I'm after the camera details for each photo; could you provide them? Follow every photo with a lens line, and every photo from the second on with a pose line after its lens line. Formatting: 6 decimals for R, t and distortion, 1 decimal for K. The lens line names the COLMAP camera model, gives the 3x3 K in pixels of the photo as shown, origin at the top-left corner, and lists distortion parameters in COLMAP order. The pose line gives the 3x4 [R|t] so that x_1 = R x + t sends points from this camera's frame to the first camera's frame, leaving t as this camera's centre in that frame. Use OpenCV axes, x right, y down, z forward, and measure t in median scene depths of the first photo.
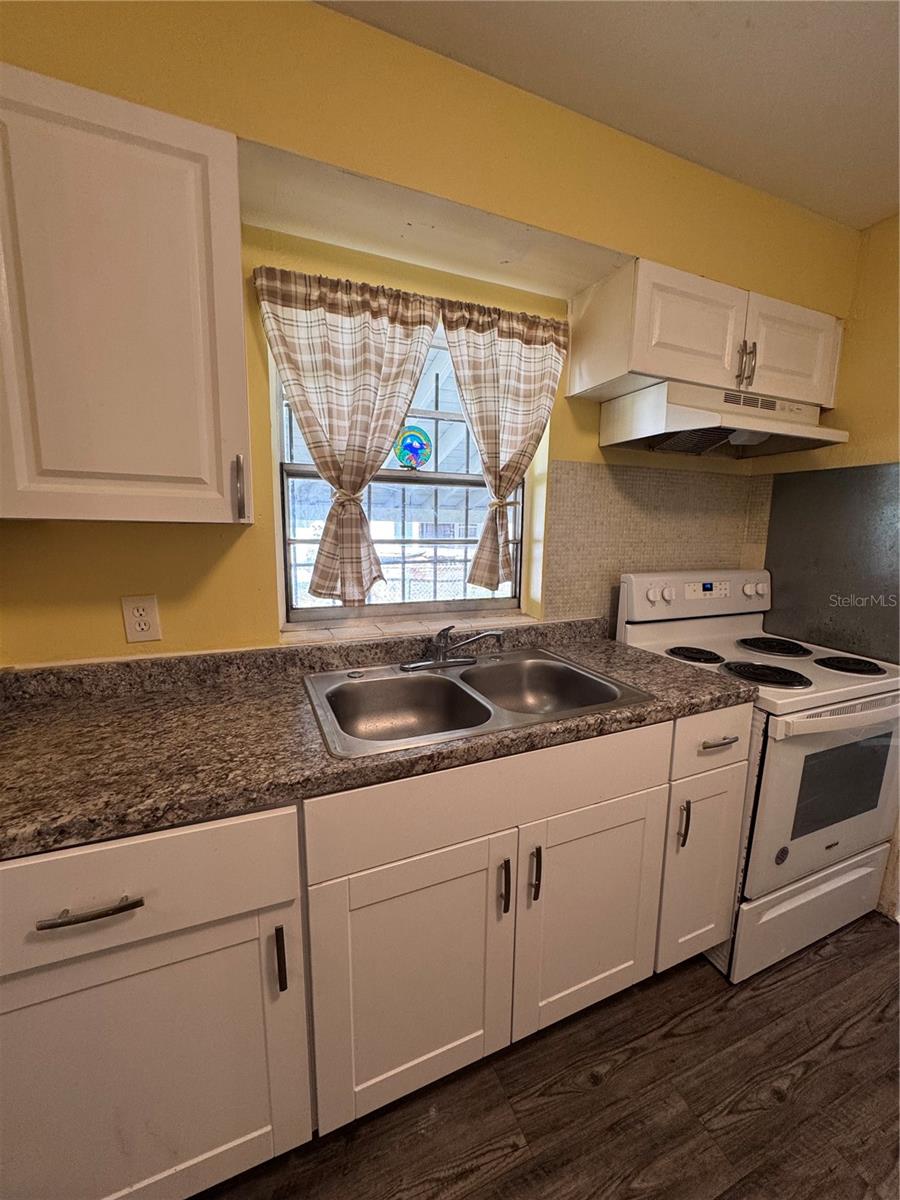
lens RADIAL K [[480.2, 0, 454.9], [0, 480.2, 602.3], [0, 0, 1]] dist [-0.005906, 0.001789]
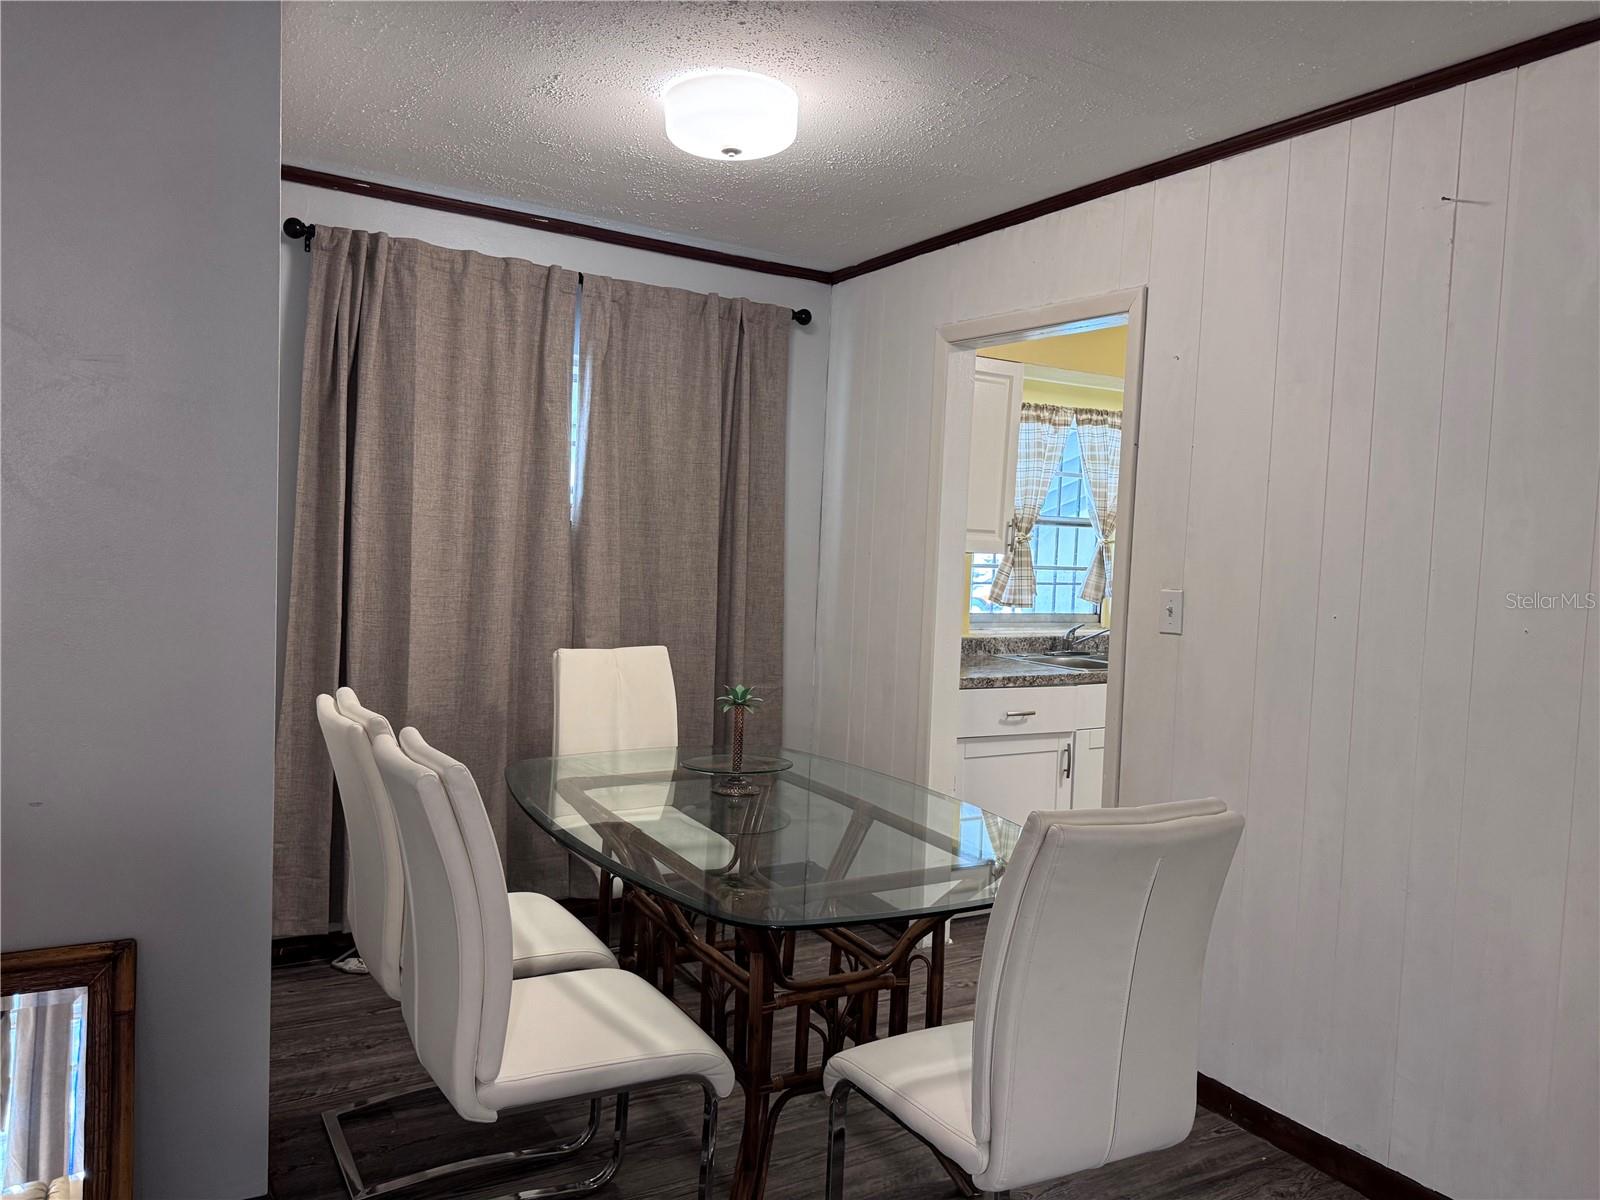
lens RADIAL K [[1144.9, 0, 797.4], [0, 1144.9, 596.5], [0, 0, 1]] dist [0.074866, -0.045699]
pose [[0.990473, 0.023216, 0.135737, -1.318522], [-0.009056, 0.994533, -0.104025, 0.328899], [-0.137410, 0.101804, 0.985269, -2.294487]]
